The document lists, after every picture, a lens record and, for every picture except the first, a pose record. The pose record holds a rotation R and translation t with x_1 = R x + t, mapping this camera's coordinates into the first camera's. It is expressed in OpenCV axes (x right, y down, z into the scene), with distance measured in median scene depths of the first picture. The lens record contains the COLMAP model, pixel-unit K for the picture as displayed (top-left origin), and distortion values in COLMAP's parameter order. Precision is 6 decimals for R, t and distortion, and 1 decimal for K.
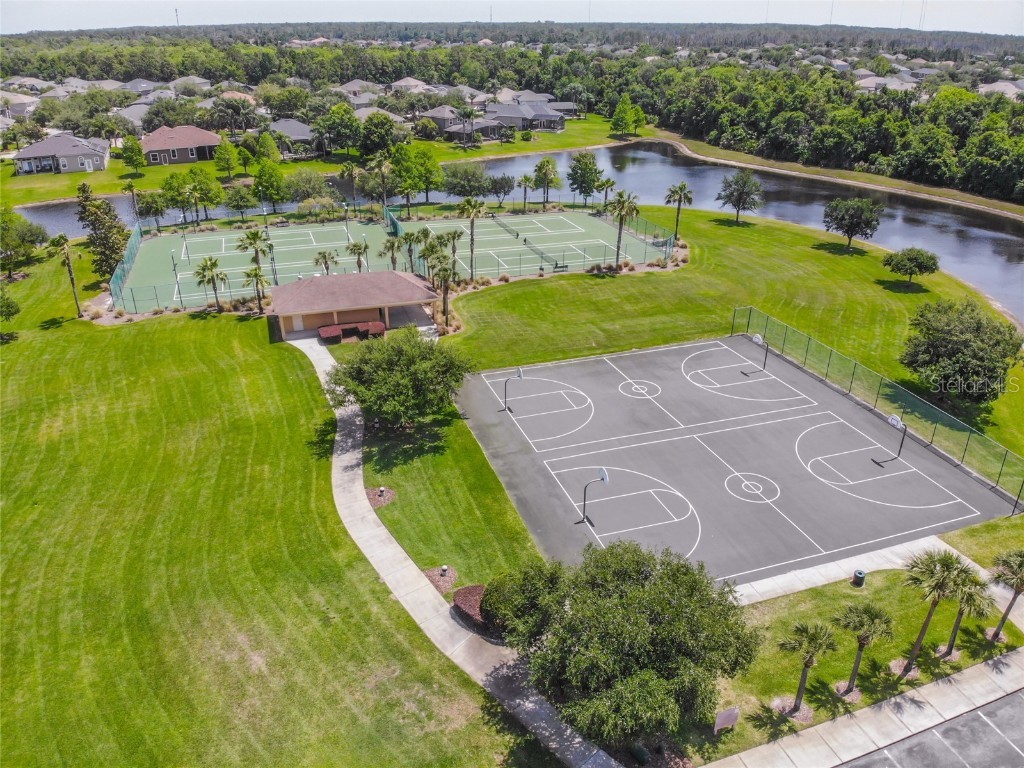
lens RADIAL K [[766.4, 0, 512.0], [0, 766.4, 384.0], [0, 0, 1]] dist [0.111809, -0.274780]
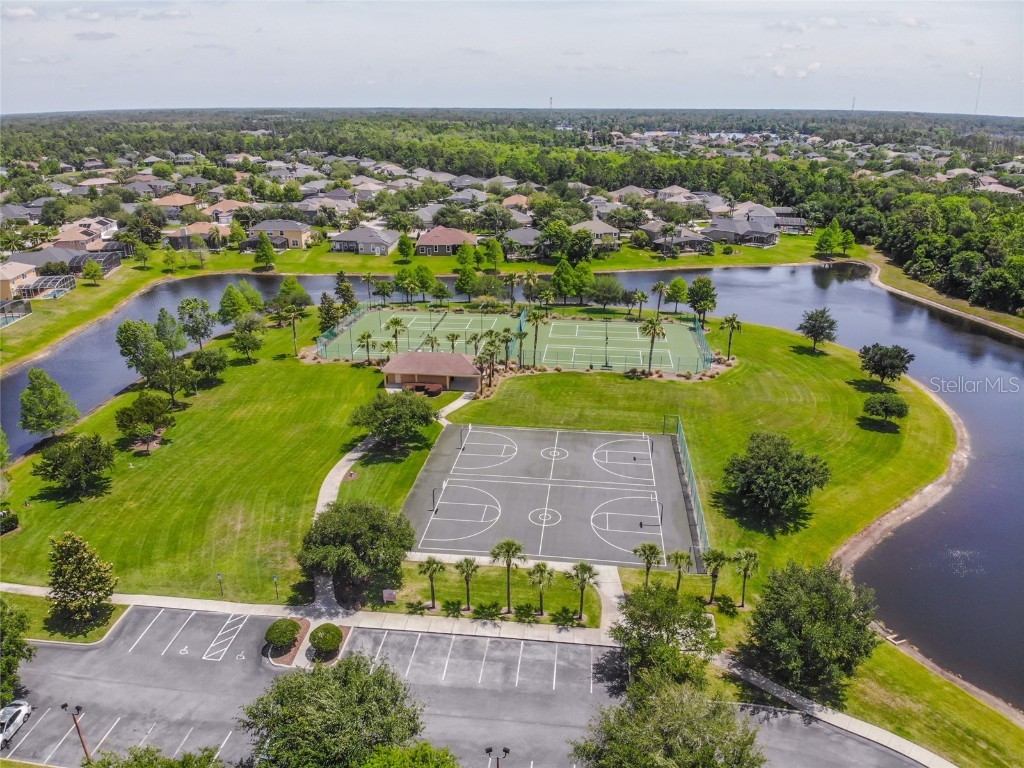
lens RADIAL K [[766.4, 0, 512.0], [0, 766.4, 384.0], [0, 0, 1]] dist [0.111809, -0.274780]
pose [[0.900419, 0.149008, -0.408709, 0.466306], [-0.184999, 0.981479, -0.049737, -0.025636], [0.393728, 0.120395, 0.911309, -0.281299]]
